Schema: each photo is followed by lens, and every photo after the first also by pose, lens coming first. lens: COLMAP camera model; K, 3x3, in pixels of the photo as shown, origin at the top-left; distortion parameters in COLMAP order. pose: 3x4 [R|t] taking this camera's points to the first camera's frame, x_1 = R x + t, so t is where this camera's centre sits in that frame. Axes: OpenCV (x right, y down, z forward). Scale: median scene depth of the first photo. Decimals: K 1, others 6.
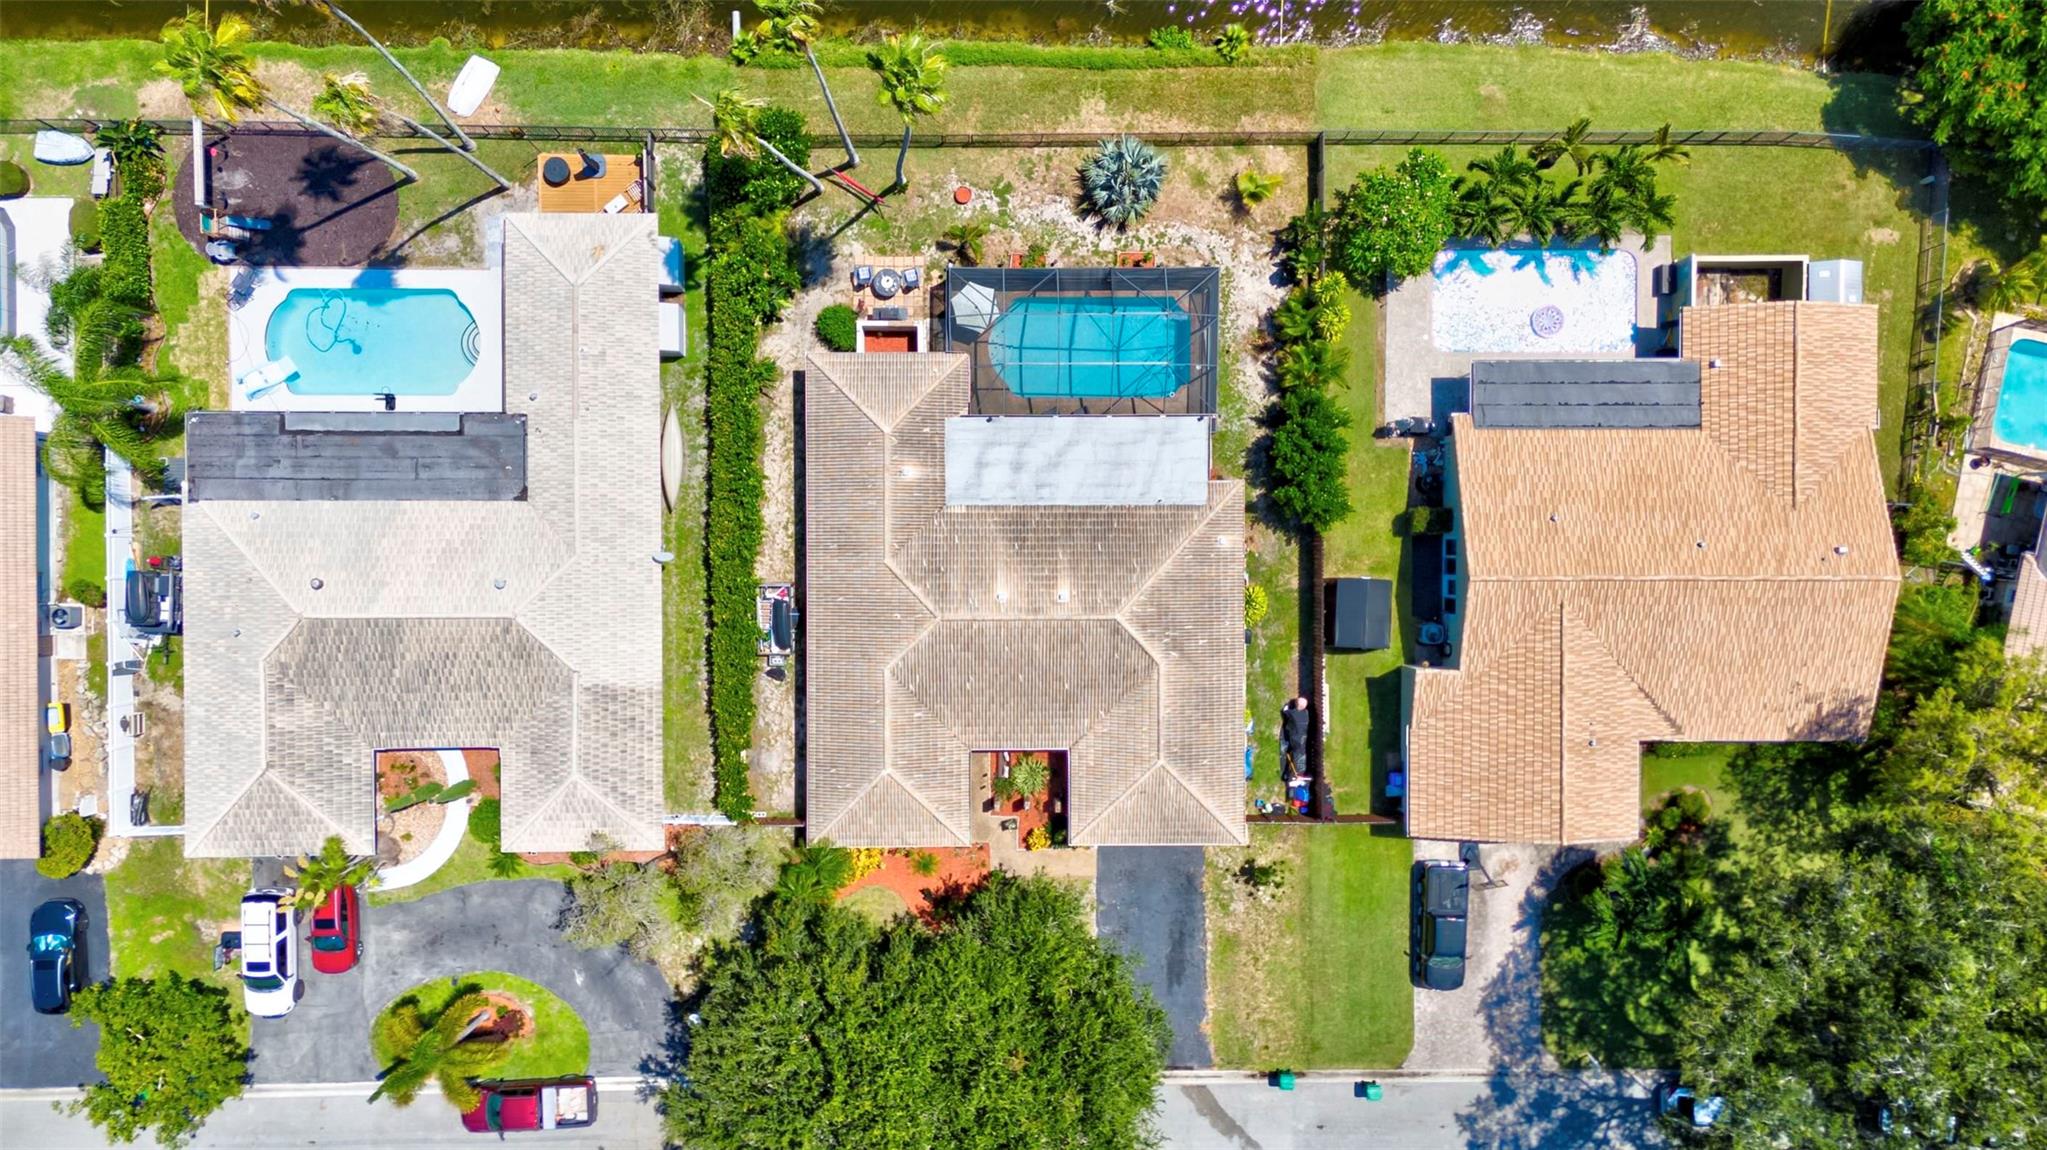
lens RADIAL K [[1431.8, 0, 1027.2], [0, 1431.8, 576.2], [0, 0, 1]] dist [0.011159, -0.001616]
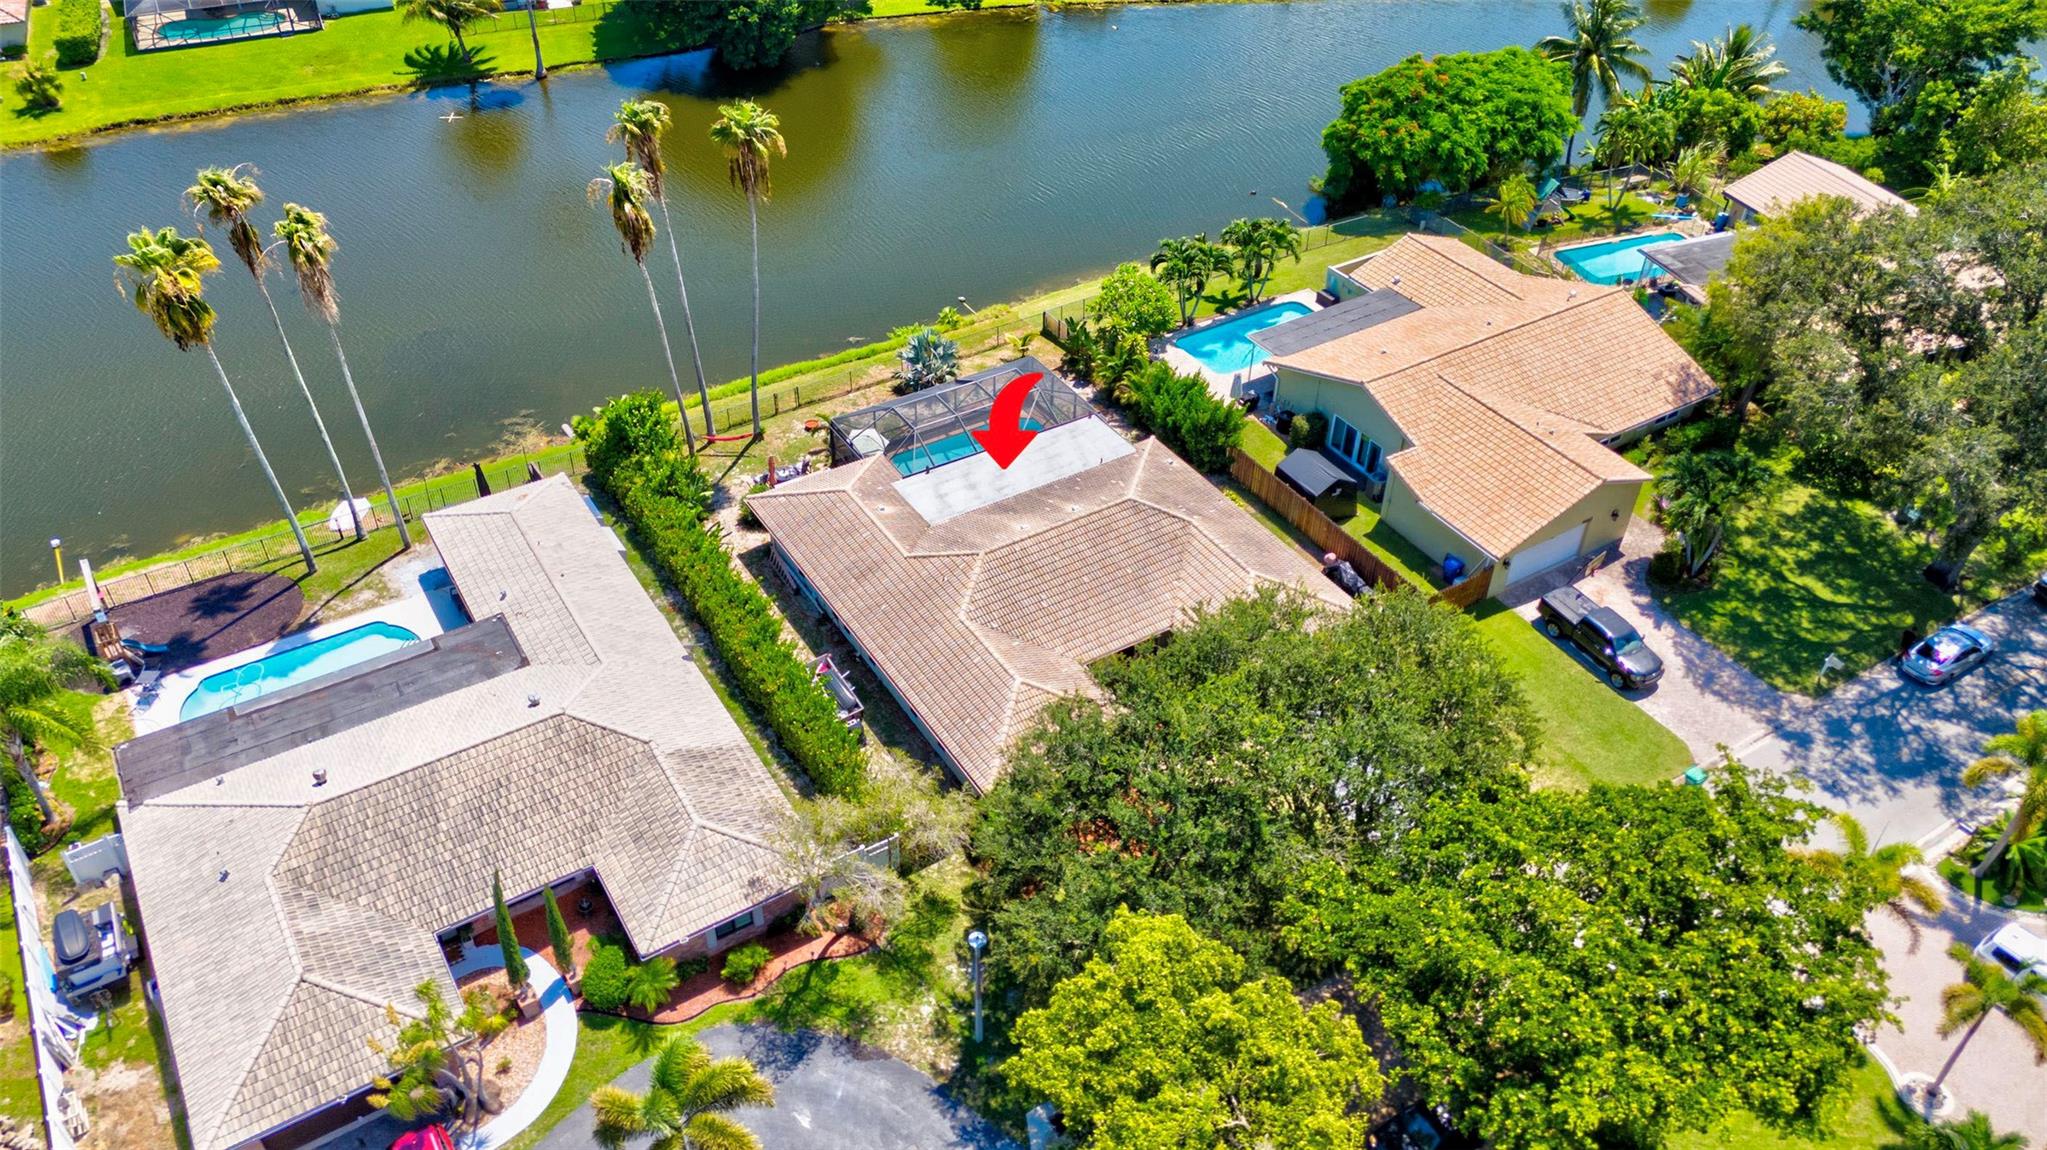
lens RADIAL K [[1431.8, 0, 1019.5], [0, 1431.8, 574.1], [0, 0, 1]] dist [0.011159, -0.001616]
pose [[0.846573, -0.359232, 0.392768, -0.403844], [0.532174, 0.557036, -0.637575, 0.634467], [0.010251, 0.748775, 0.662745, 0.337881]]
